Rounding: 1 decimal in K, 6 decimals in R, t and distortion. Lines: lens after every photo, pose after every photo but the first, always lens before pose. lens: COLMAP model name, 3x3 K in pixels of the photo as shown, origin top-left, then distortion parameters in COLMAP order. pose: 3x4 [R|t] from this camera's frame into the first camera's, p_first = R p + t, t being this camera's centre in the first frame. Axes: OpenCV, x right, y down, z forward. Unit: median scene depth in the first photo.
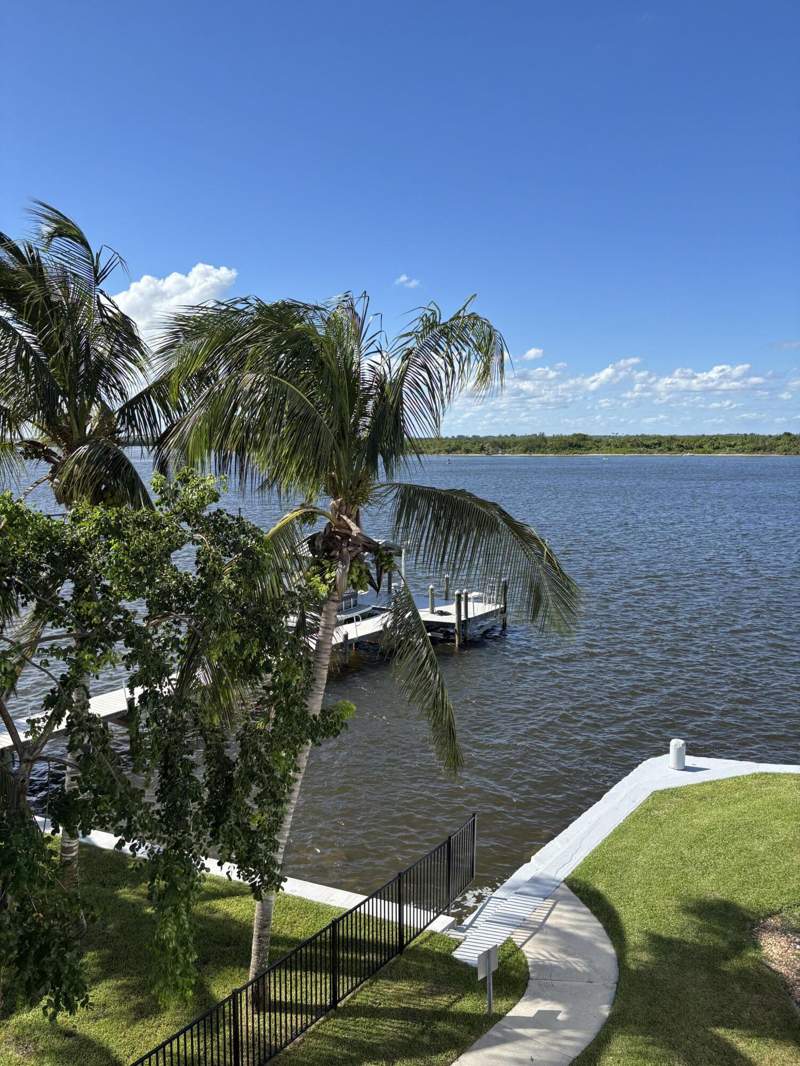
lens RADIAL K [[797.6, 0, 402.9], [0, 797.6, 532.4], [0, 0, 1]] dist [0.001218, 0.000386]
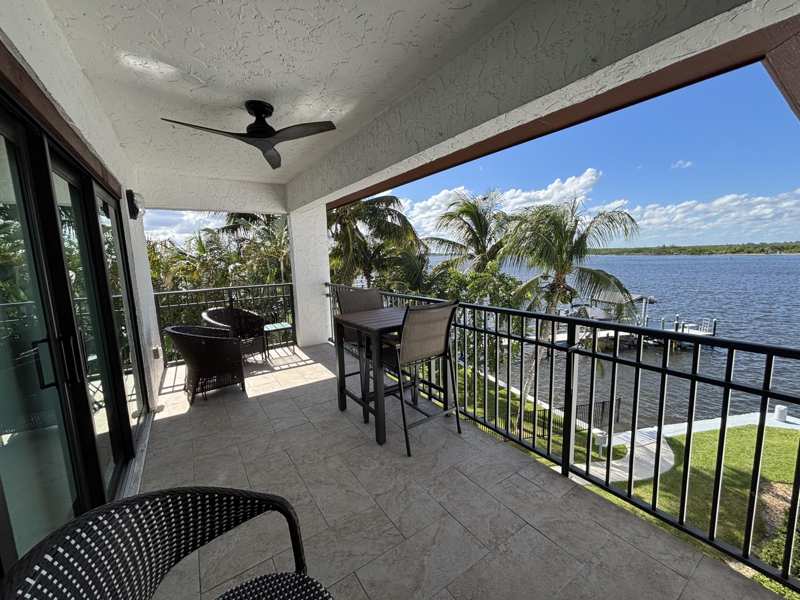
lens RADIAL K [[322.3, 0, 400.7], [0, 322.3, 299.7], [0, 0, 1]] dist [-0.002223, 0.001484]
pose [[0.749389, 0.072074, -0.658195, 0.253635], [-0.048953, 0.997368, 0.053478, 0.023793], [0.660317, -0.007855, 0.750946, -0.256713]]
